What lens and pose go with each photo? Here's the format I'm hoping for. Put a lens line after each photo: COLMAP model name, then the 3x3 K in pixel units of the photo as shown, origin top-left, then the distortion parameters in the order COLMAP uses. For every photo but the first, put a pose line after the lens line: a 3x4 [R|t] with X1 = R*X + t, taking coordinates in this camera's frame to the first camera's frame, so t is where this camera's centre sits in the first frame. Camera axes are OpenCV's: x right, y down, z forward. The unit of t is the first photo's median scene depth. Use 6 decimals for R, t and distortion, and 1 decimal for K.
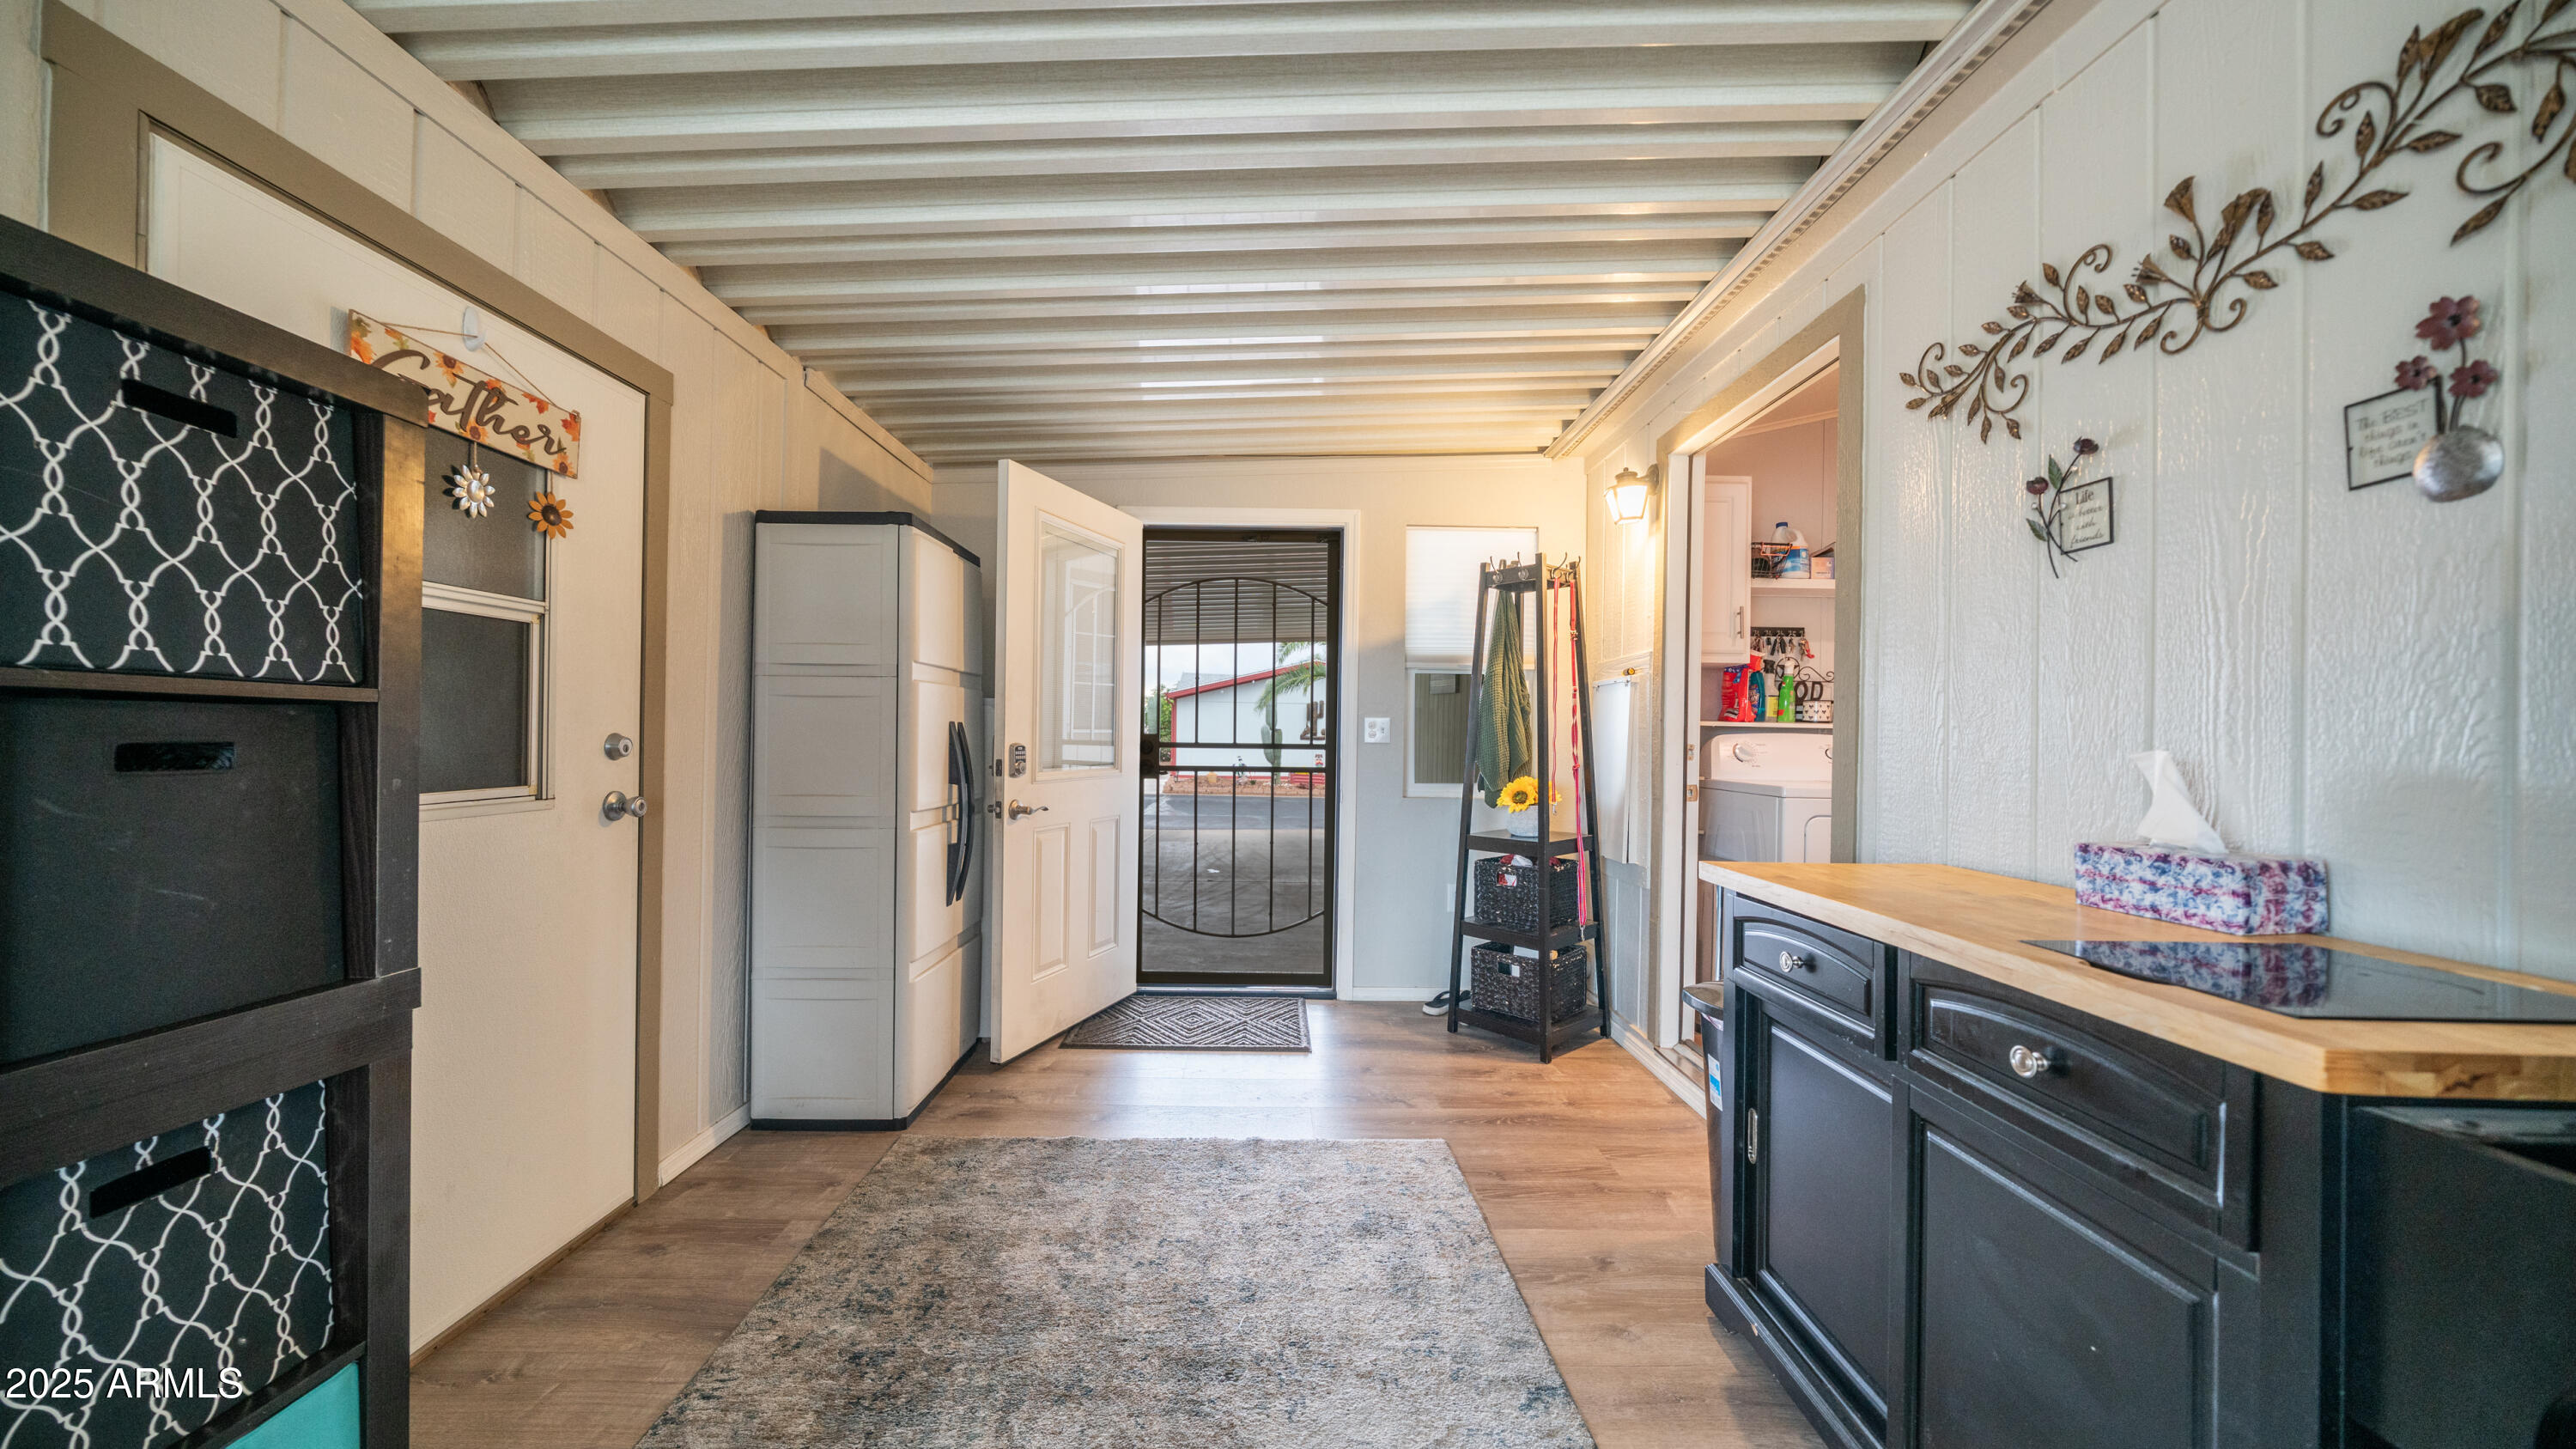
lens RADIAL K [[864.8, 0, 1268.0], [0, 864.8, 735.6], [0, 0, 1]] dist [-0.003140, 0.000112]
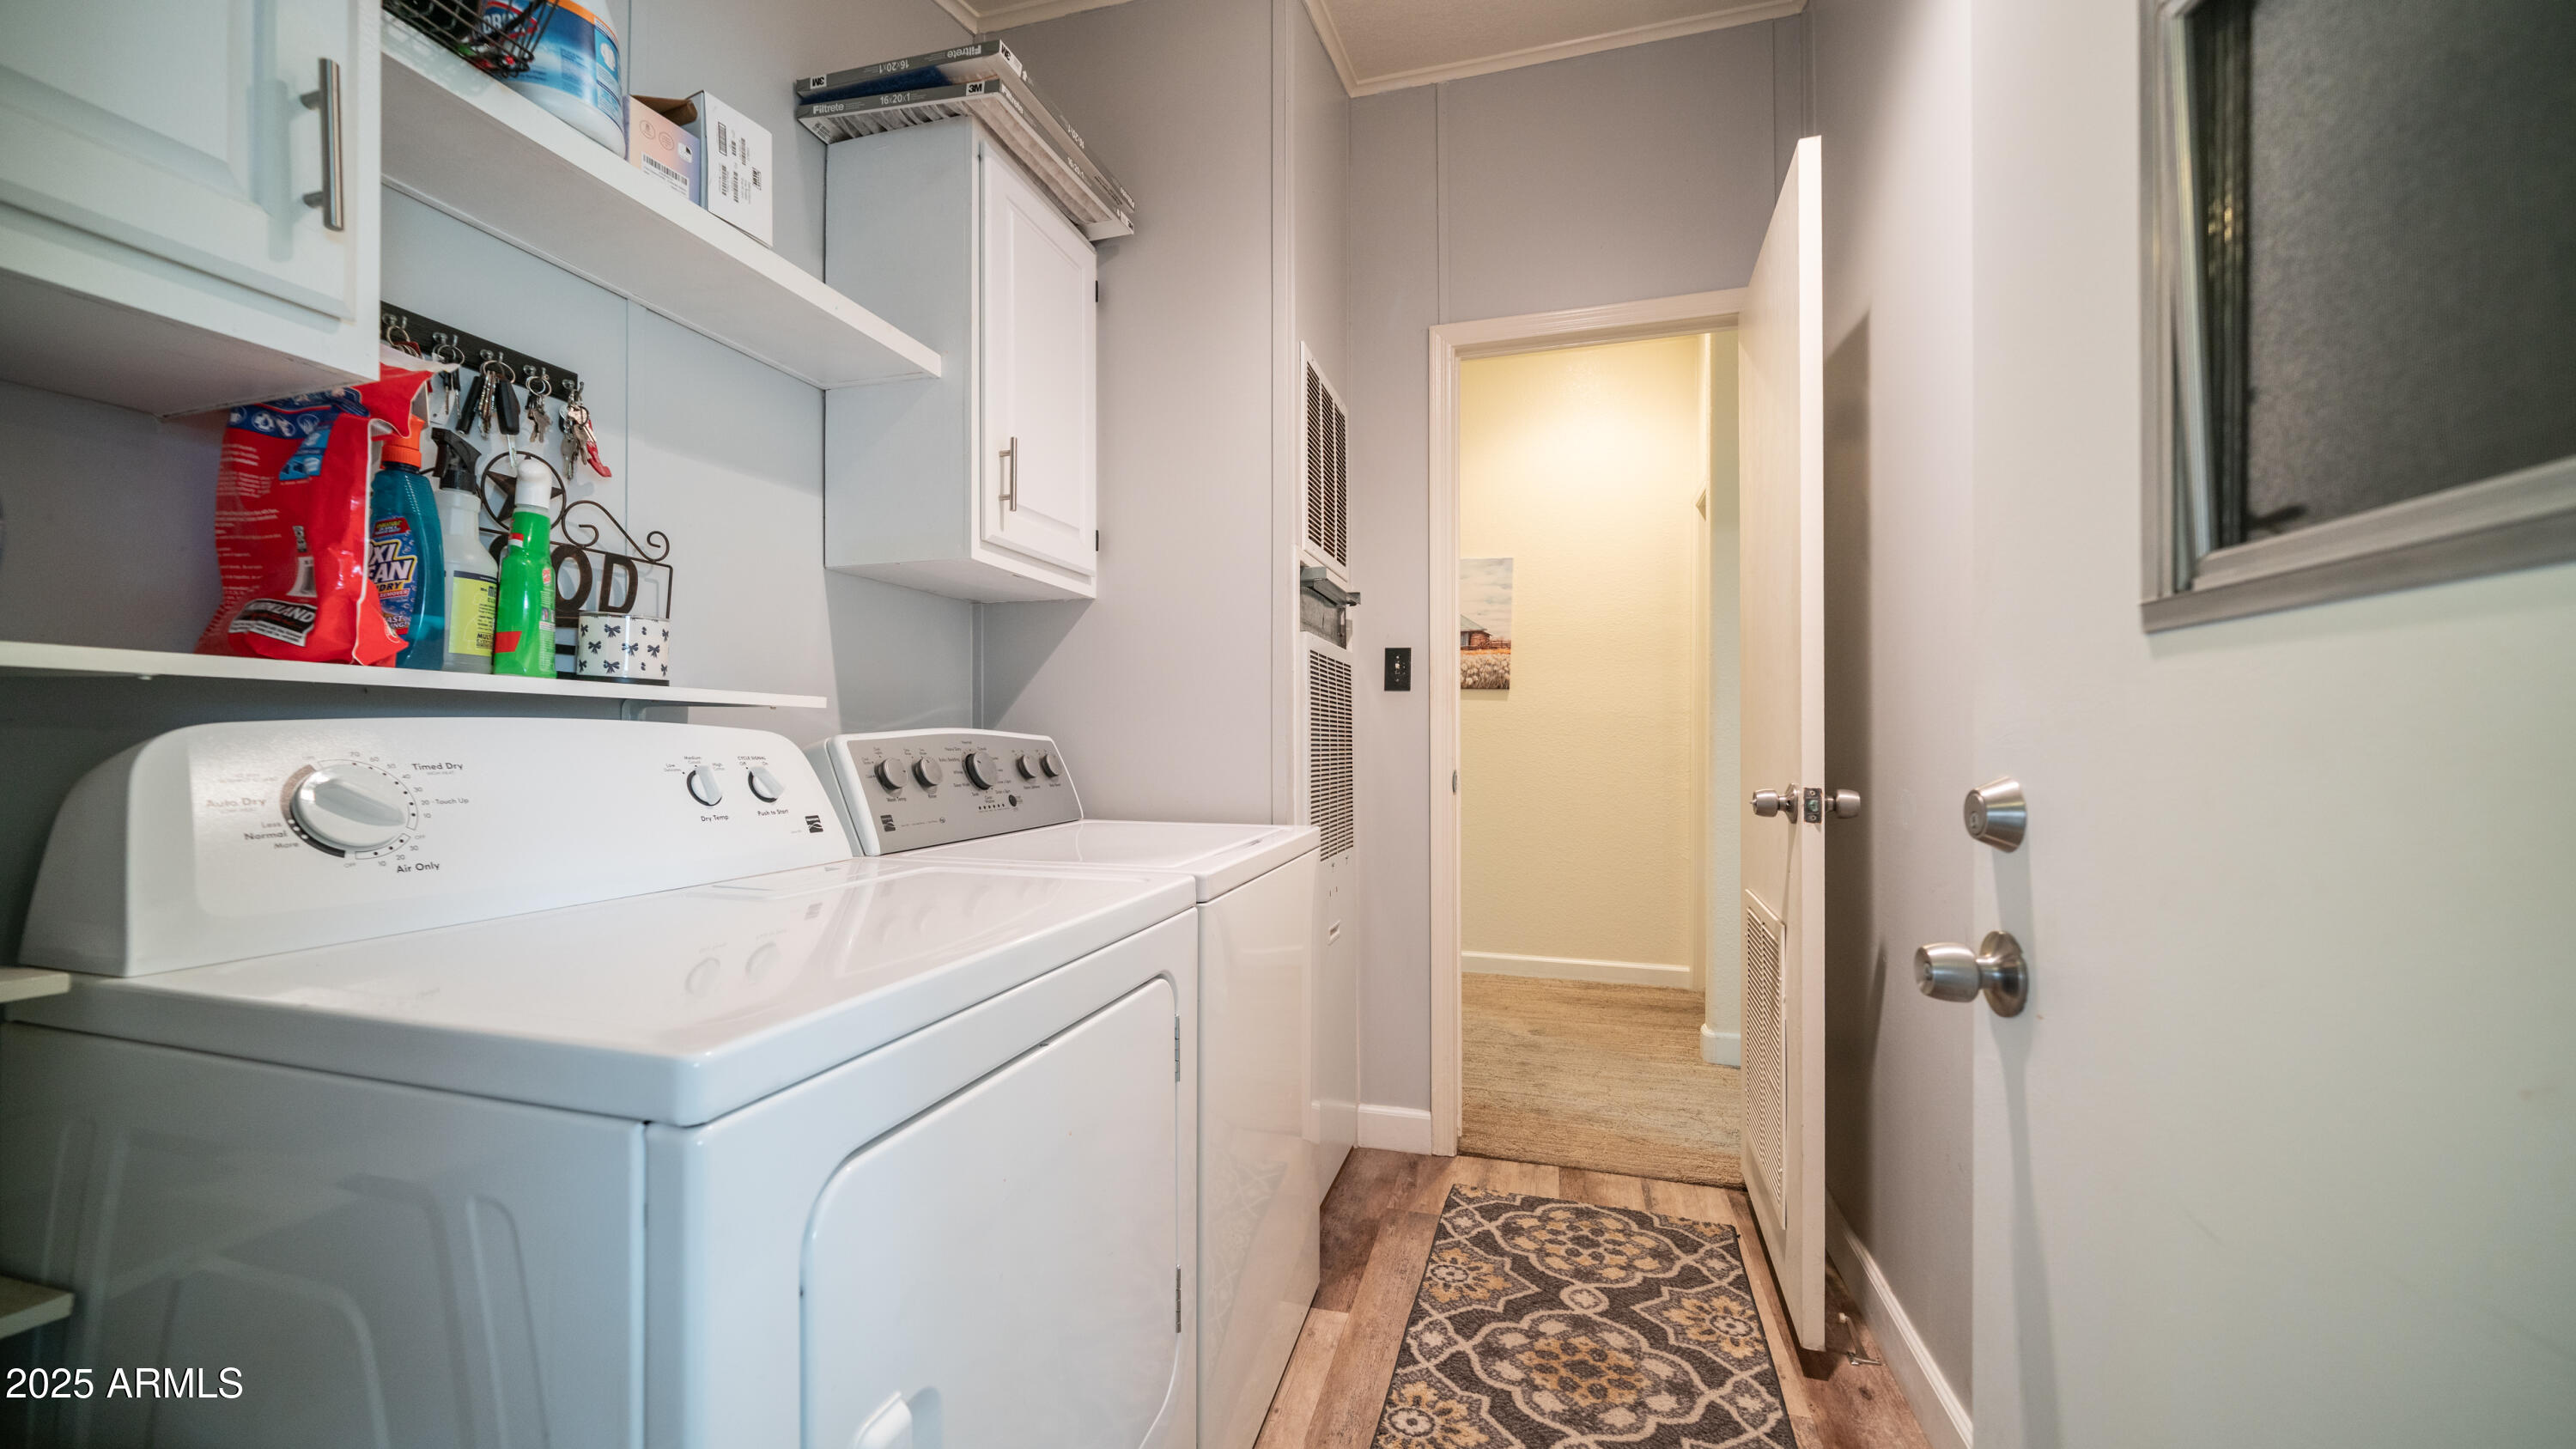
lens RADIAL K [[961.7, 0, 1284.7], [0, 961.7, 730.1], [0, 0, 1]] dist [-0.008653, -0.000110]
pose [[0.266795, -0.007826, 0.963722, 0.365319], [0.005213, 0.999964, 0.006677, 0.000282], [-0.963739, 0.003243, 0.266826, 0.676671]]
